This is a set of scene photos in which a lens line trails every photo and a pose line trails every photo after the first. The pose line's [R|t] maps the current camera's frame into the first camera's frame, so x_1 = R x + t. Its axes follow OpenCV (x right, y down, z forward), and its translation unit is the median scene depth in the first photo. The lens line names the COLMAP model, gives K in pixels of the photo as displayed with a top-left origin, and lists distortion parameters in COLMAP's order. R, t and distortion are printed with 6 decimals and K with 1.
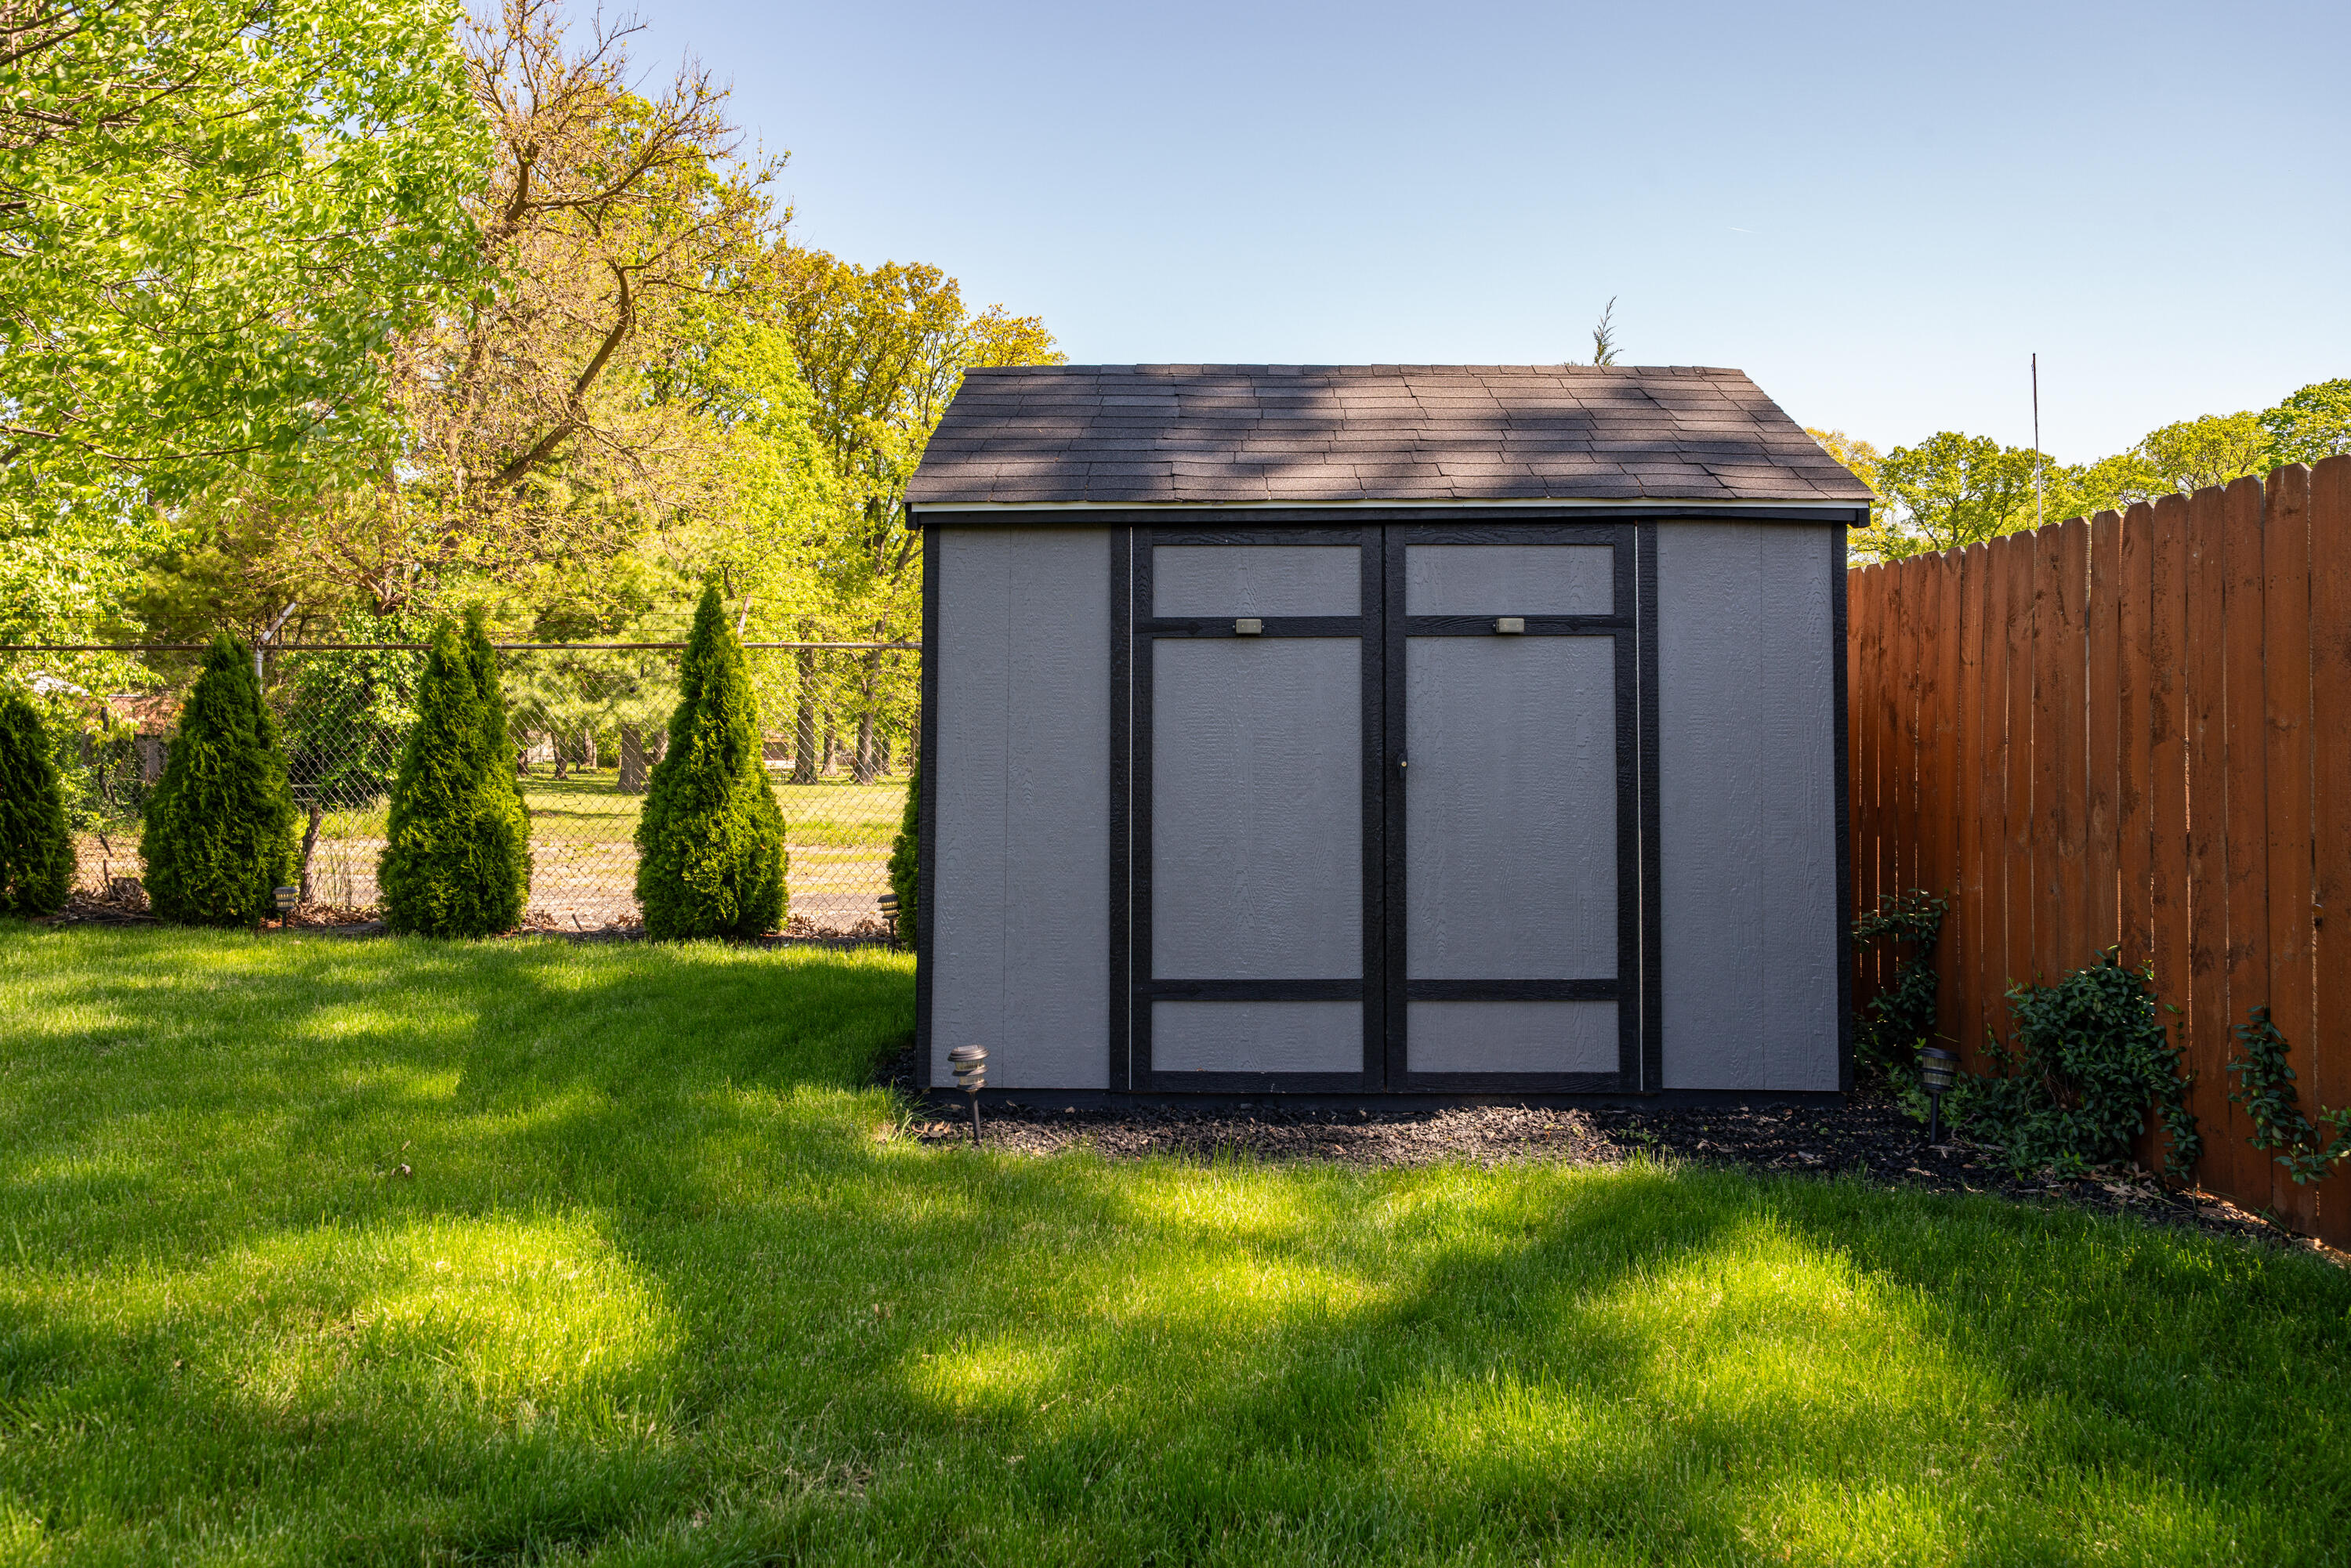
lens RADIAL K [[1789.7, 0, 1260.6], [0, 1789.7, 686.9], [0, 0, 1]] dist [-0.002896, -0.000500]
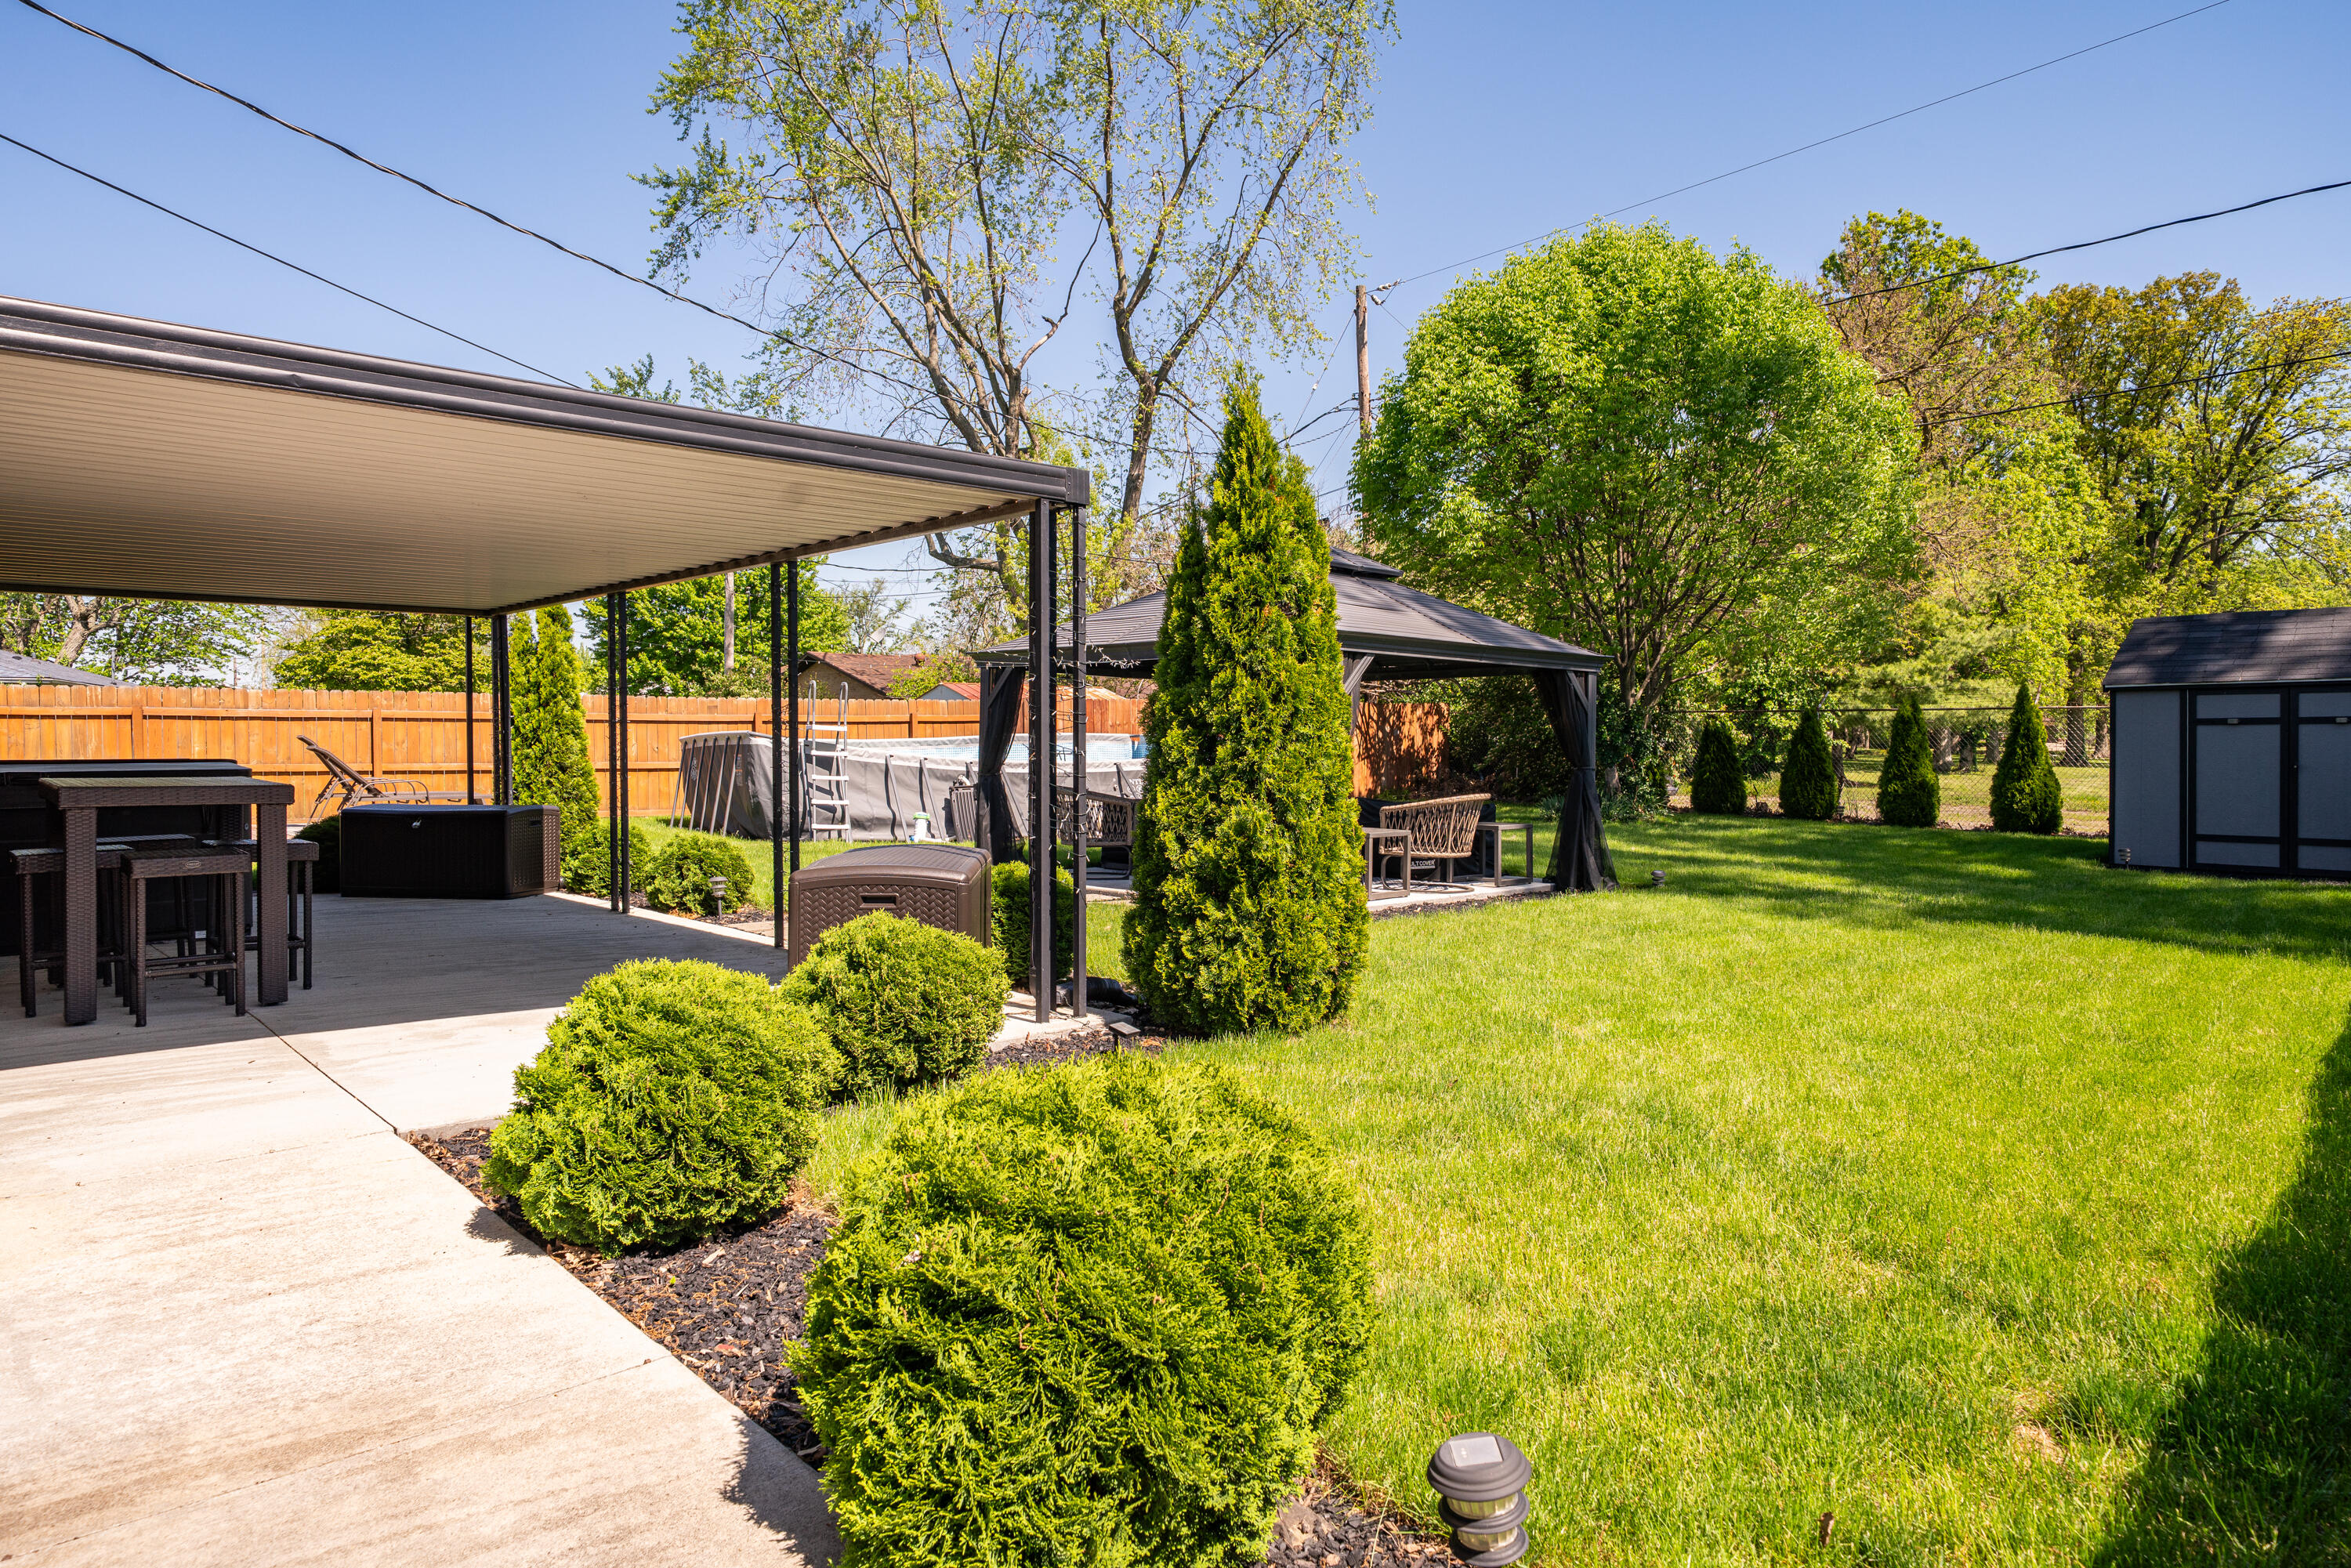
lens RADIAL K [[1390.0, 0, 1171.3], [0, 1390.0, 745.6], [0, 0, 1]] dist [-0.004218, -0.003388]
pose [[0.677003, -0.001390, -0.735979, 0.300636], [0.032219, 0.999096, 0.027750, -0.068967], [0.735274, -0.042499, 0.676436, -1.151123]]
